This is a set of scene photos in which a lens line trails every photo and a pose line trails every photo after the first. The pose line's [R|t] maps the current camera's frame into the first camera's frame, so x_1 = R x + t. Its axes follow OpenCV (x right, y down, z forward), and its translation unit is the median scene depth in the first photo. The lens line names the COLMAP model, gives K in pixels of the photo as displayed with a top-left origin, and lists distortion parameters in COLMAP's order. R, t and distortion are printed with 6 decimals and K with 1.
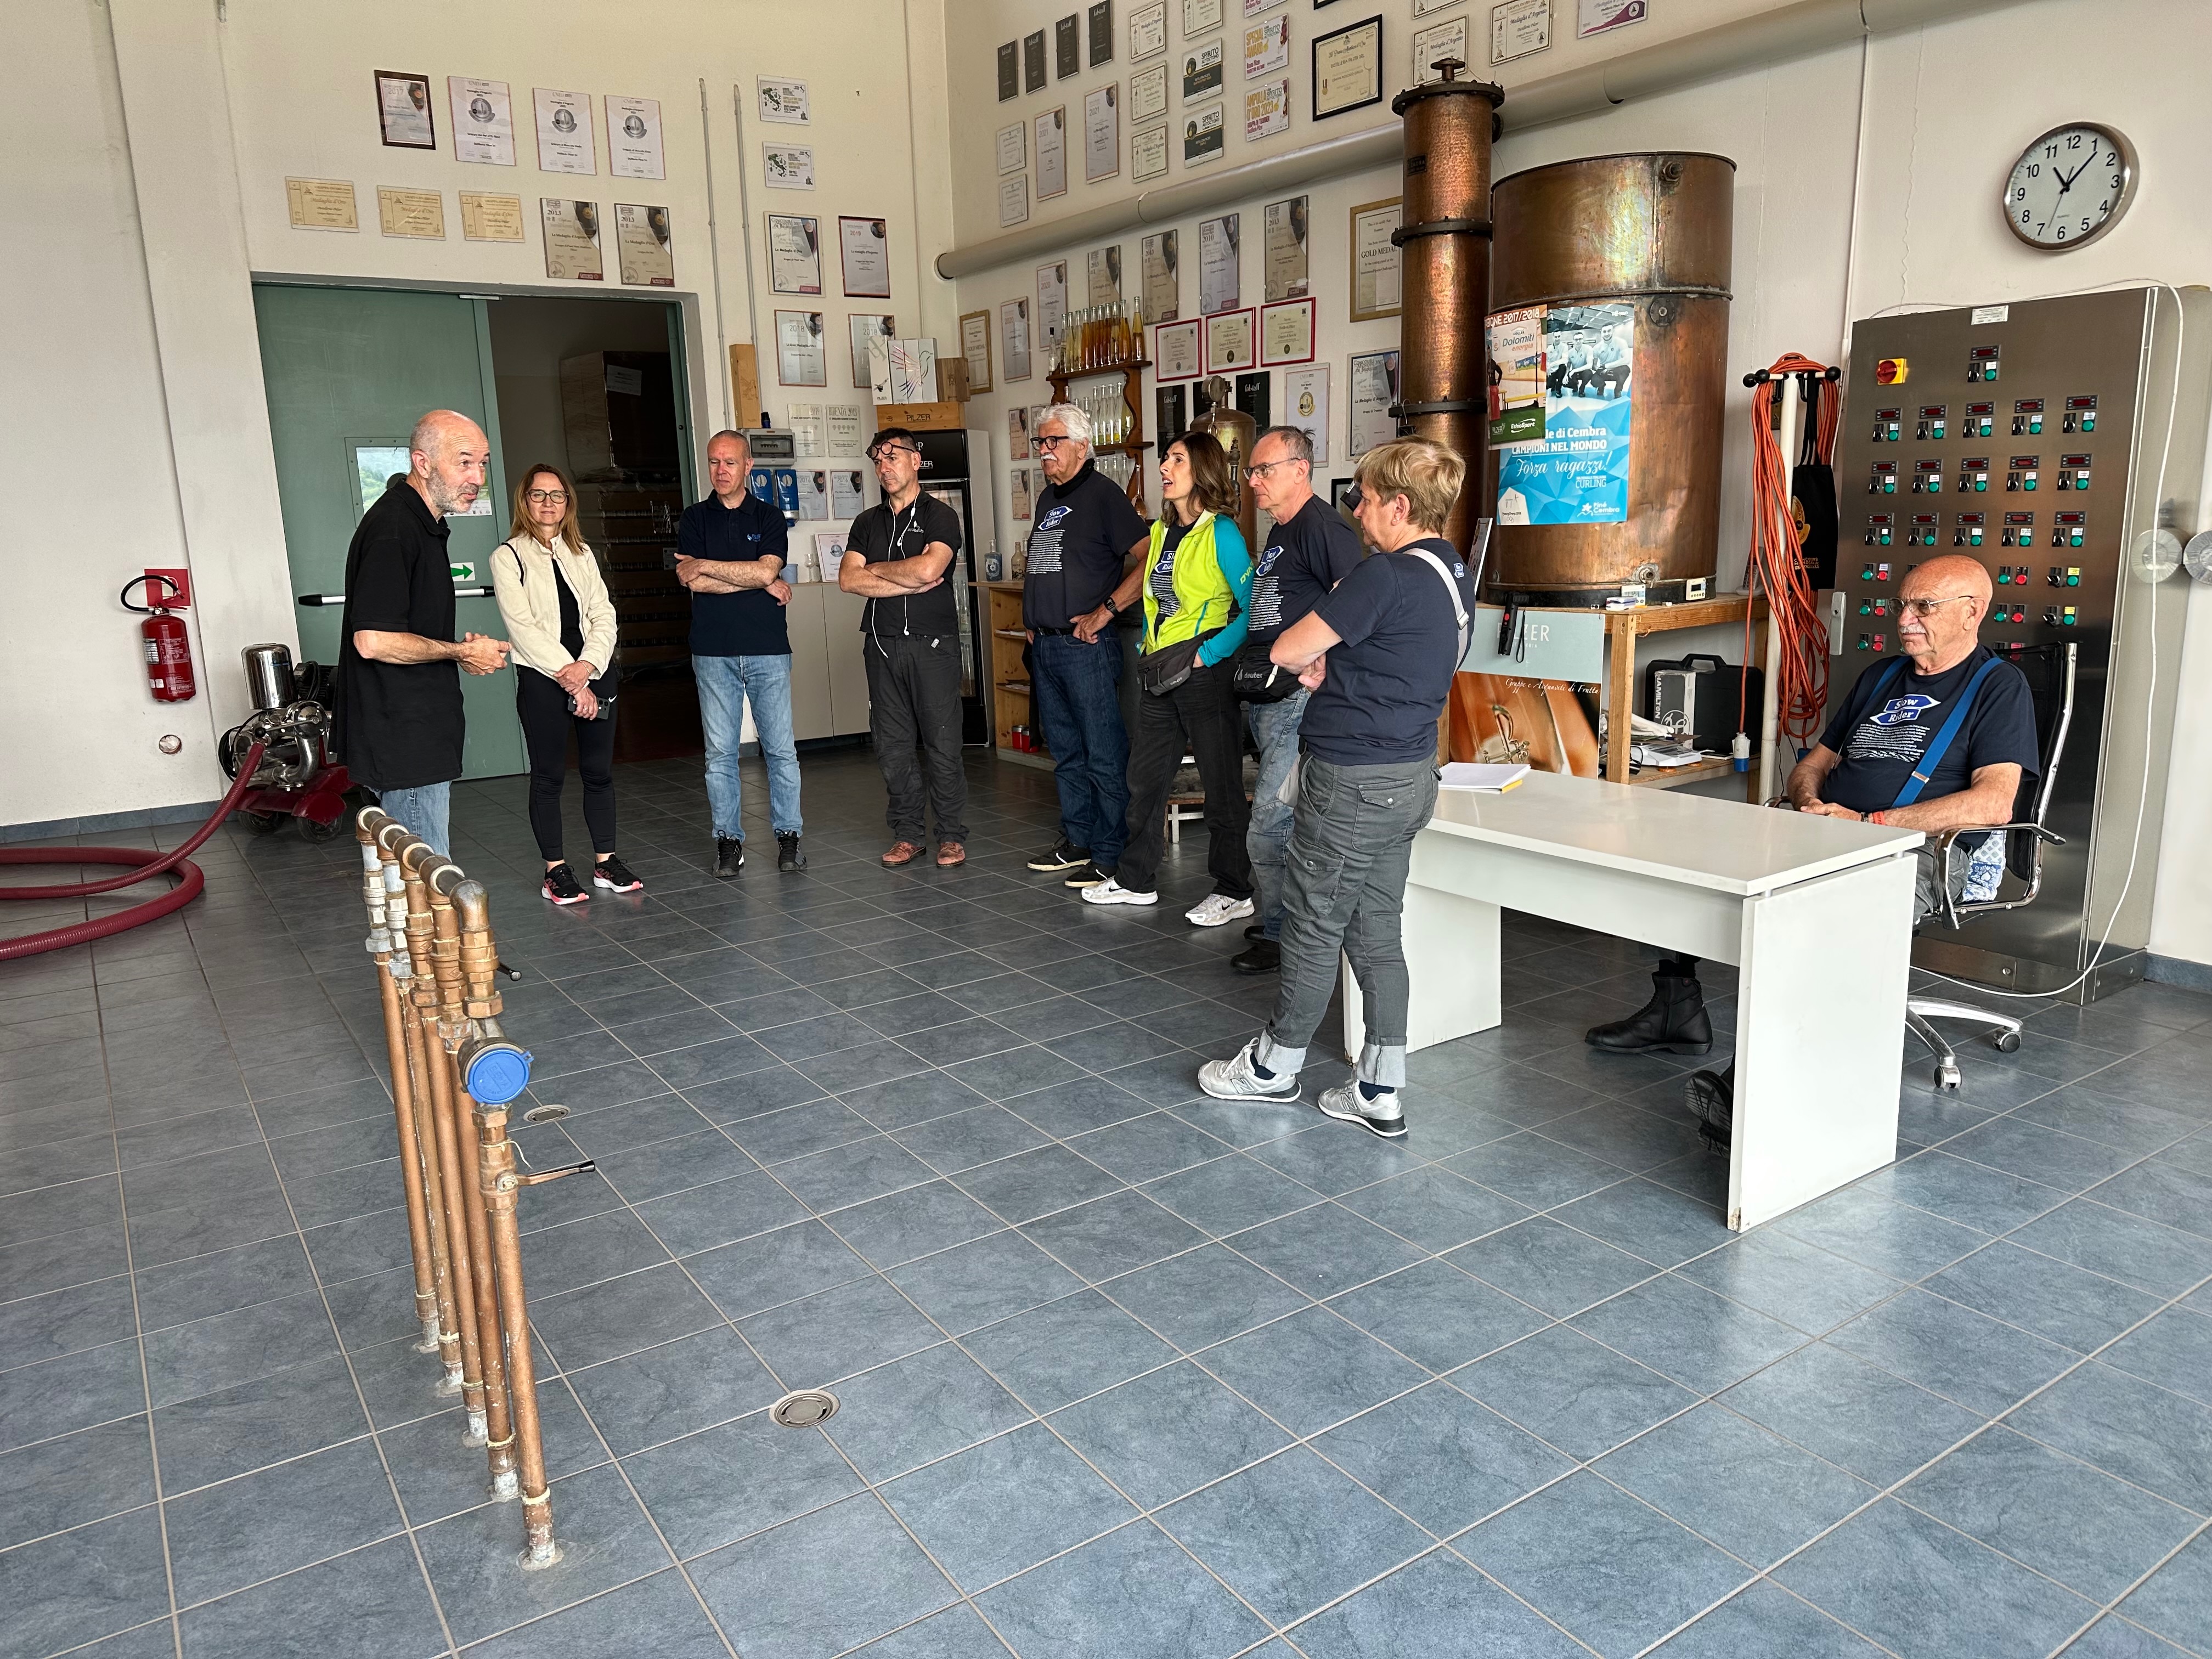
lens RADIAL K [[1557.8, 0, 1106.0], [0, 1557.8, 829.5], [0, 0, 1]] dist [0.040222, -0.047500]
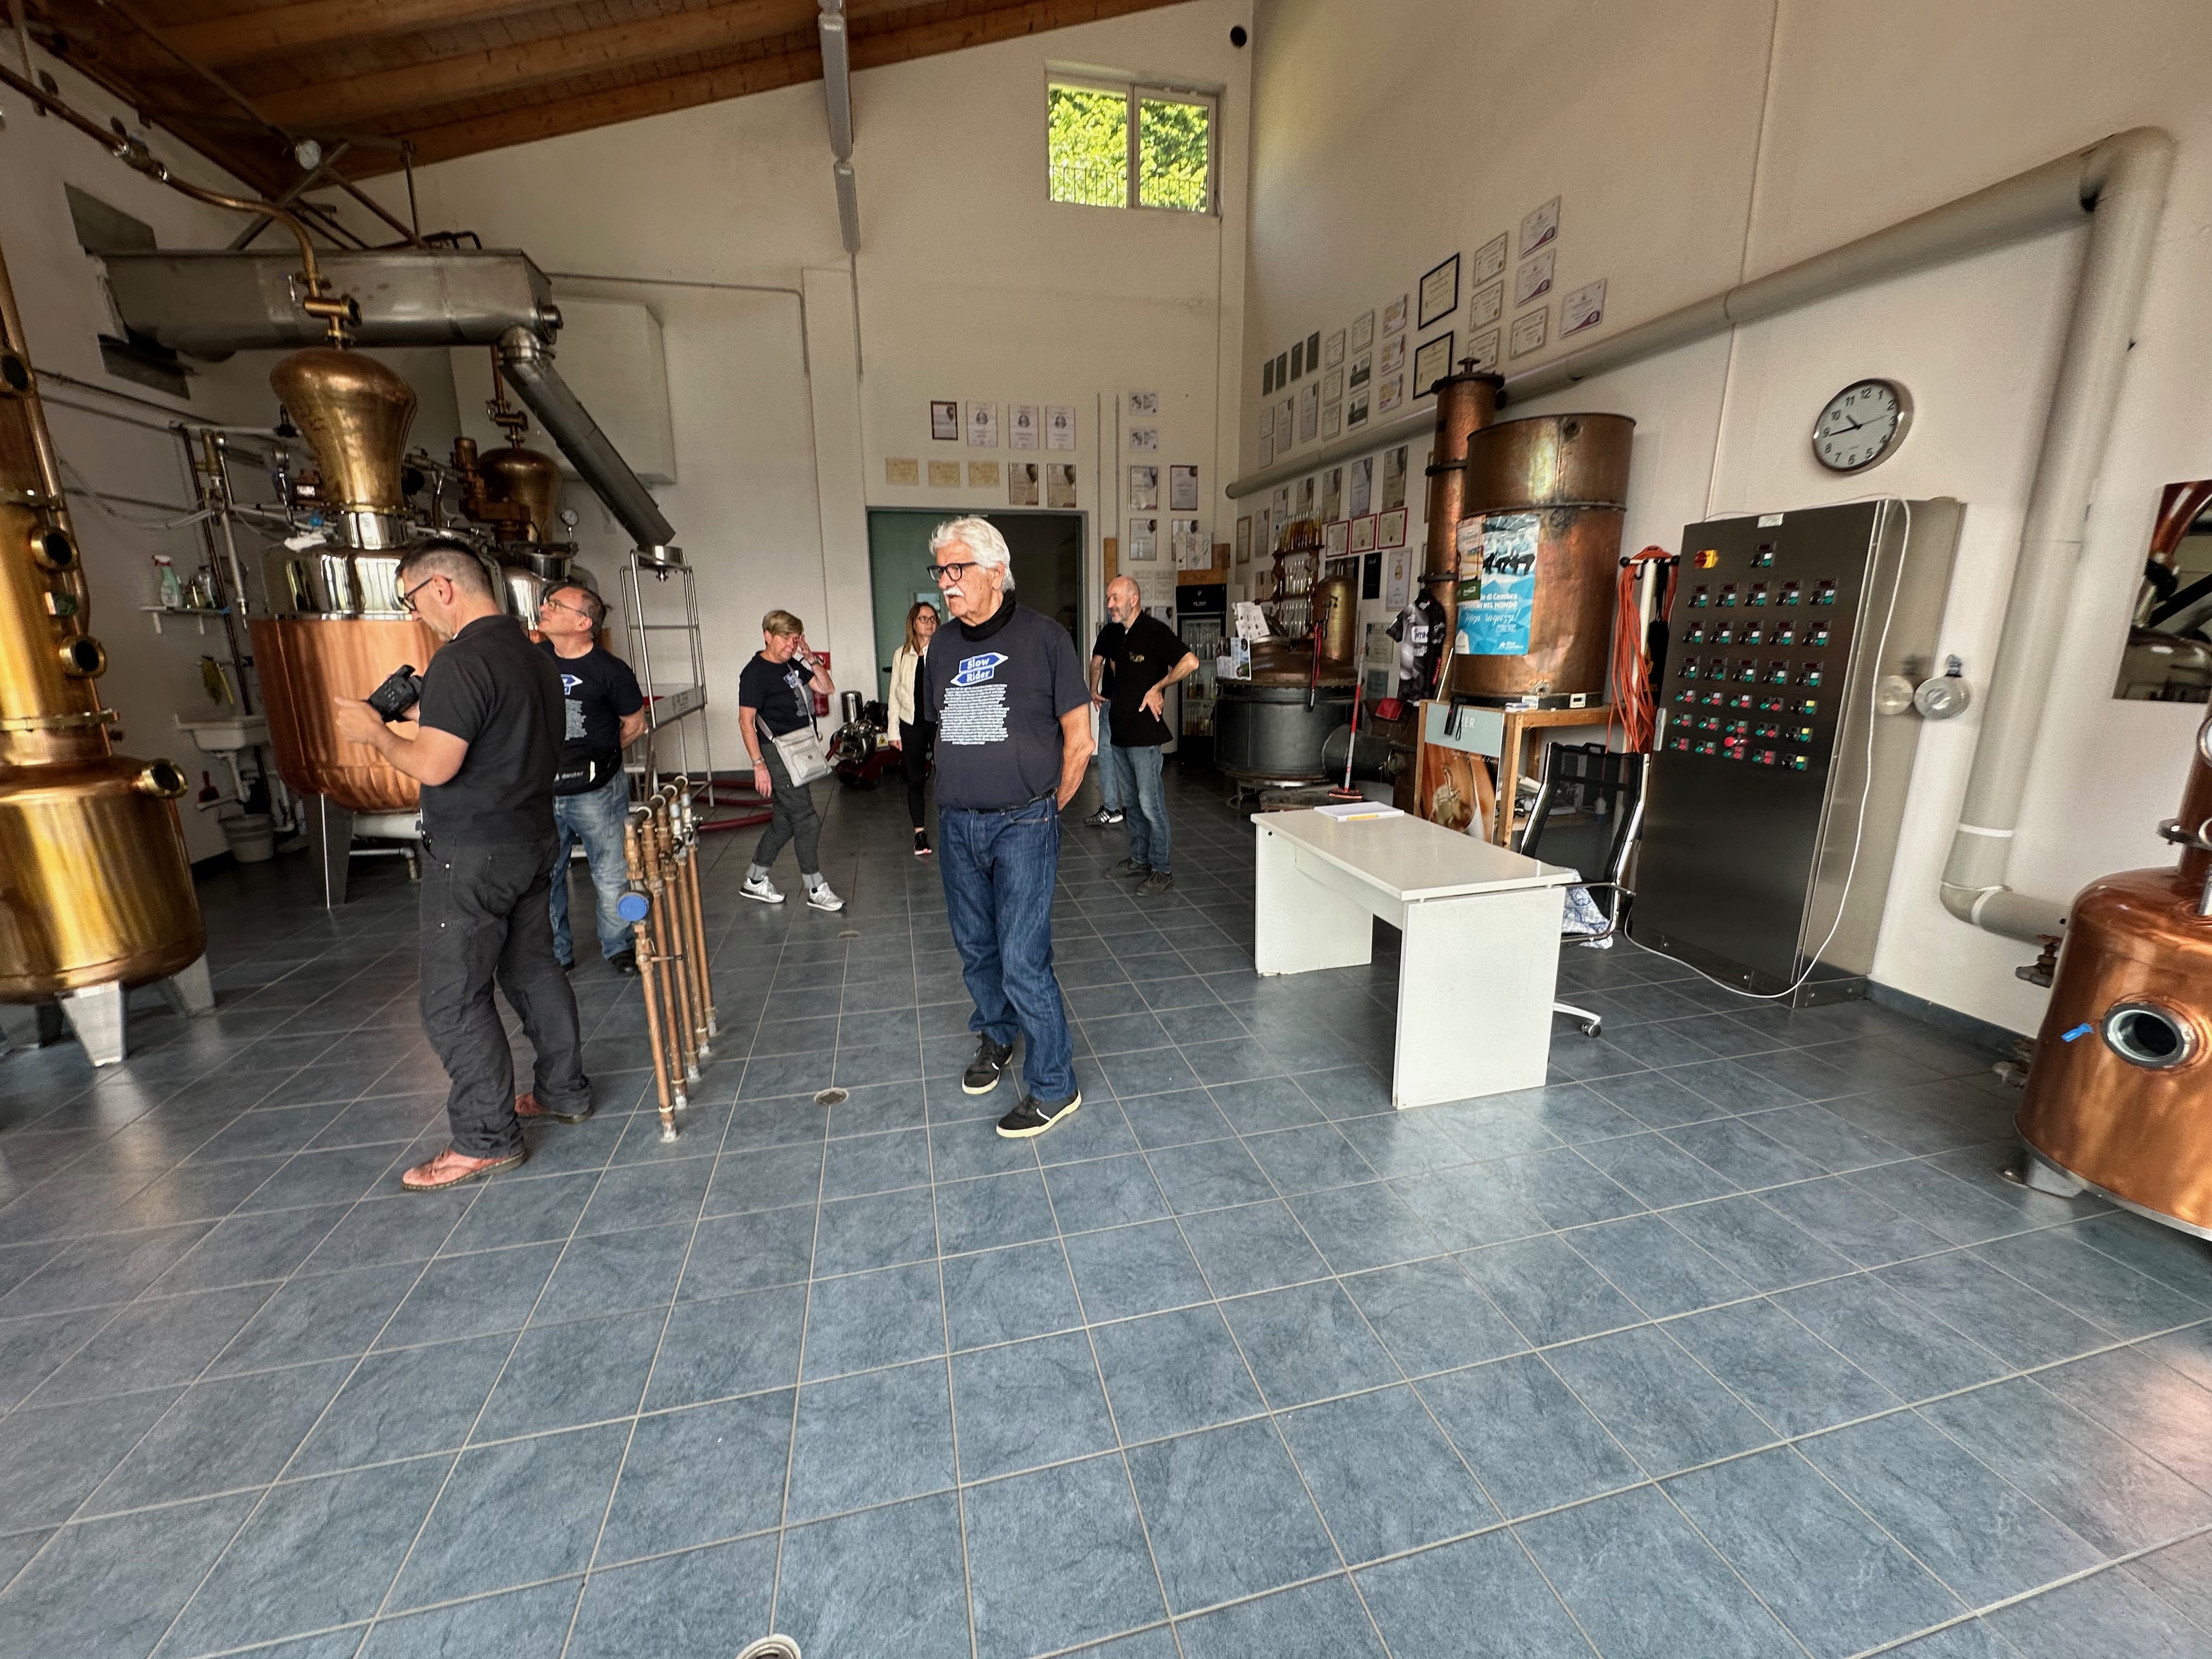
lens RADIAL K [[884.0, 0, 1106.0], [0, 884.0, 829.5], [0, 0, 1]] dist [-0.002017, -0.000034]
pose [[0.939712, 0.098919, -0.327348, 0.240111], [-0.090382, 0.995053, 0.041229, -0.022349], [0.329807, -0.009157, 0.944004, 0.033867]]
